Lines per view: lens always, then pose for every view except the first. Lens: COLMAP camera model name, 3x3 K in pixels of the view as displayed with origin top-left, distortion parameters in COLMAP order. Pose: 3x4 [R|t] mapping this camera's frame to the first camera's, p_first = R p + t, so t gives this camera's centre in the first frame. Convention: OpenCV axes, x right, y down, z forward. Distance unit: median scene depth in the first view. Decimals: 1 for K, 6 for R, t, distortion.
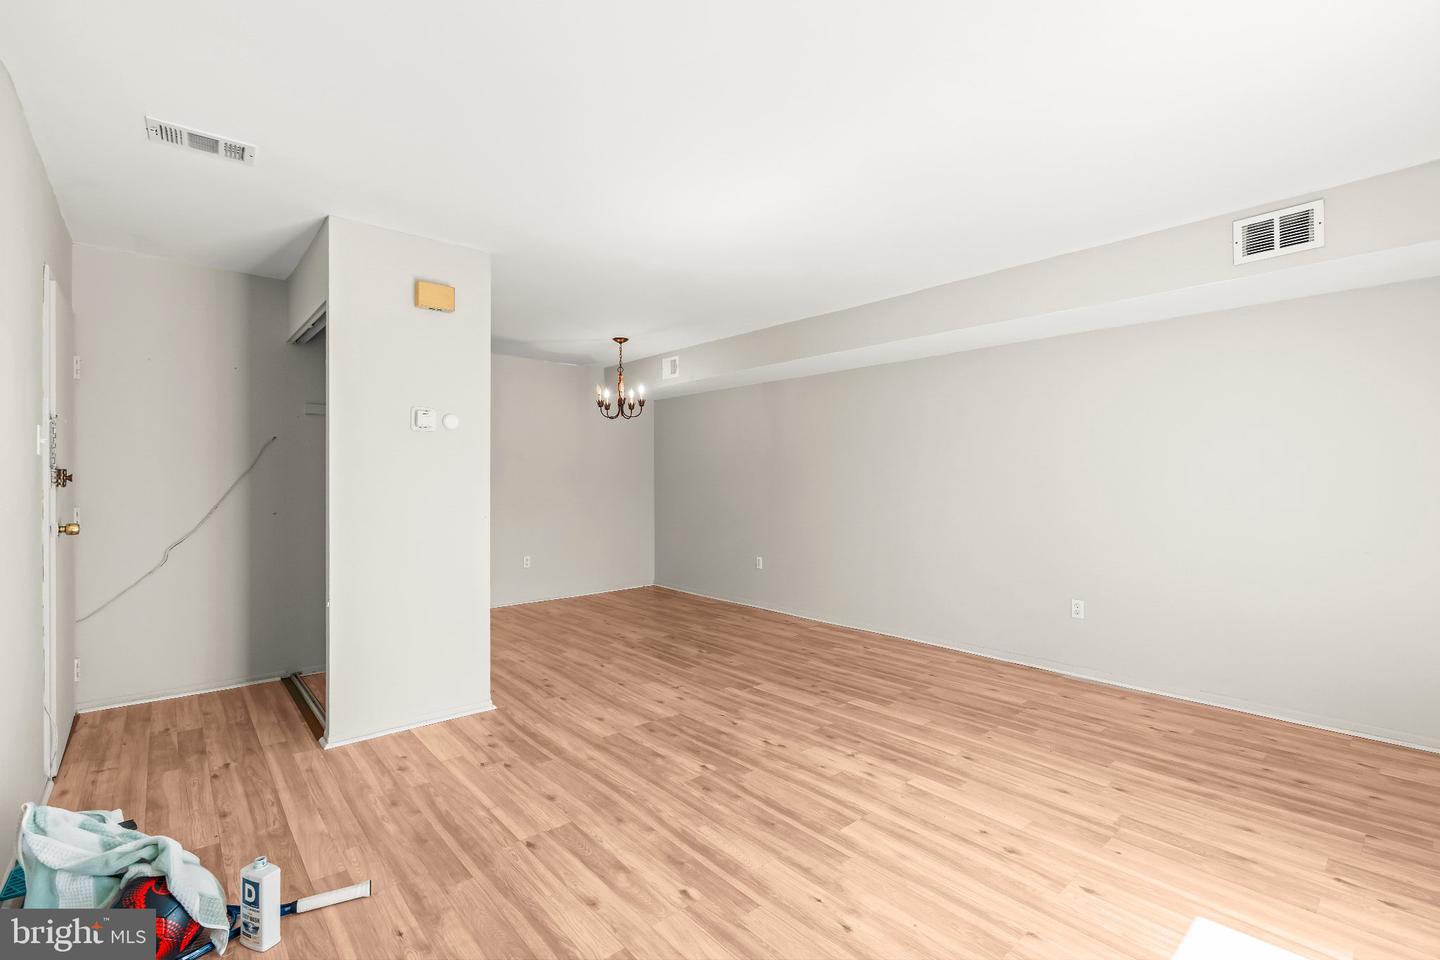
lens RADIAL K [[646.7, 0, 711.8], [0, 646.7, 480.9], [0, 0, 1]] dist [-0.008304, 0.000478]
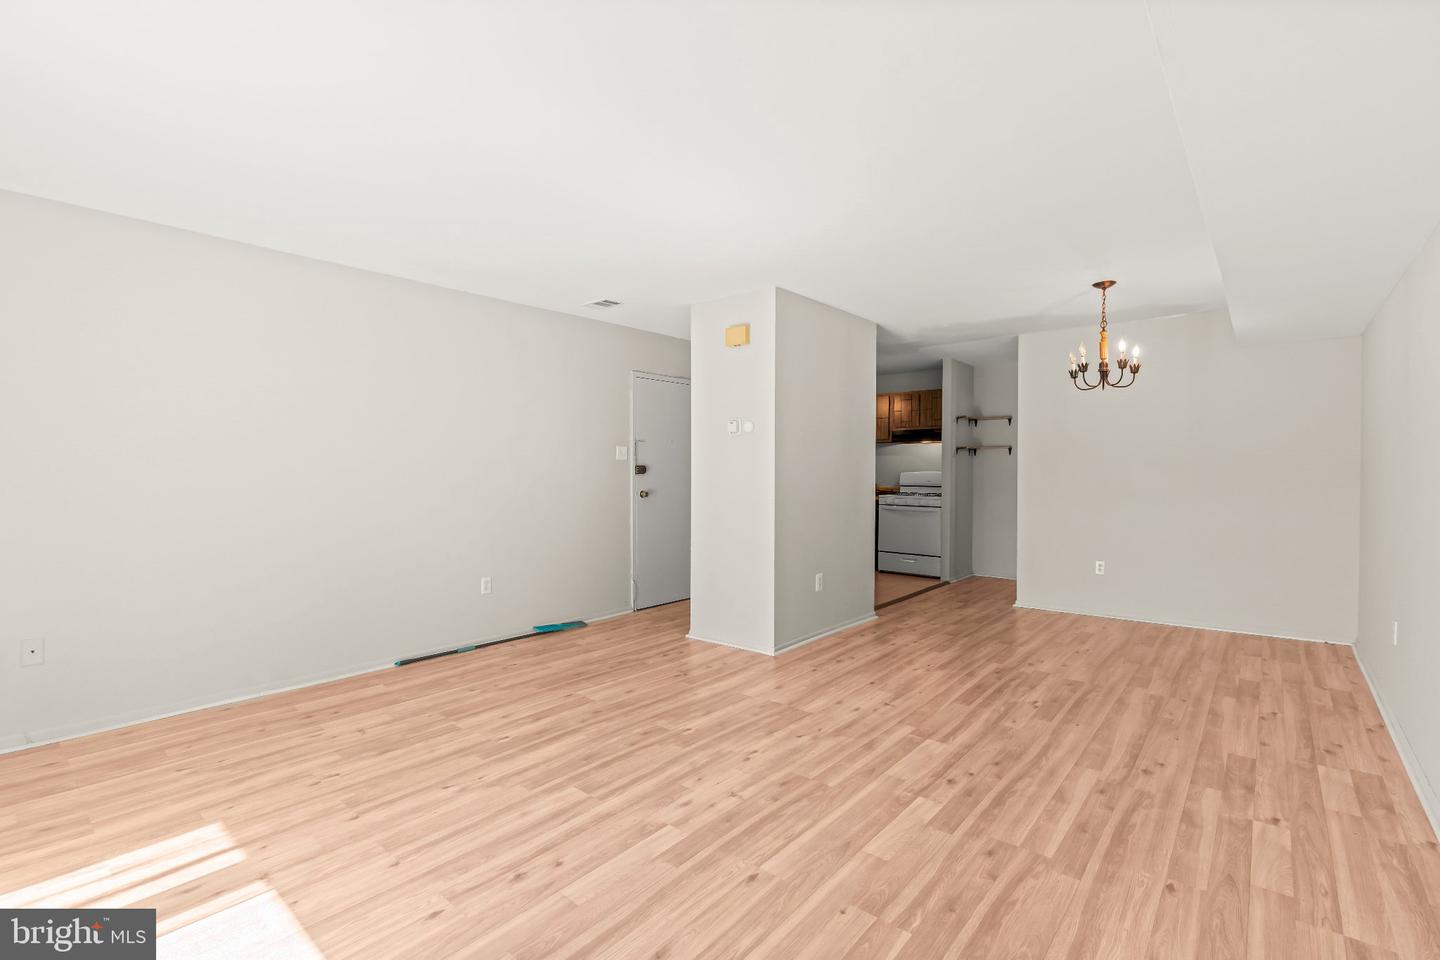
lens RADIAL K [[646.7, 0, 711.5], [0, 646.7, 478.4], [0, 0, 1]] dist [-0.008304, 0.000478]
pose [[0.149689, 0.011047, -0.988671, 0.943726], [0.000900, 0.999936, 0.011309, -0.000344], [0.988733, -0.002582, 0.149669, 0.762808]]
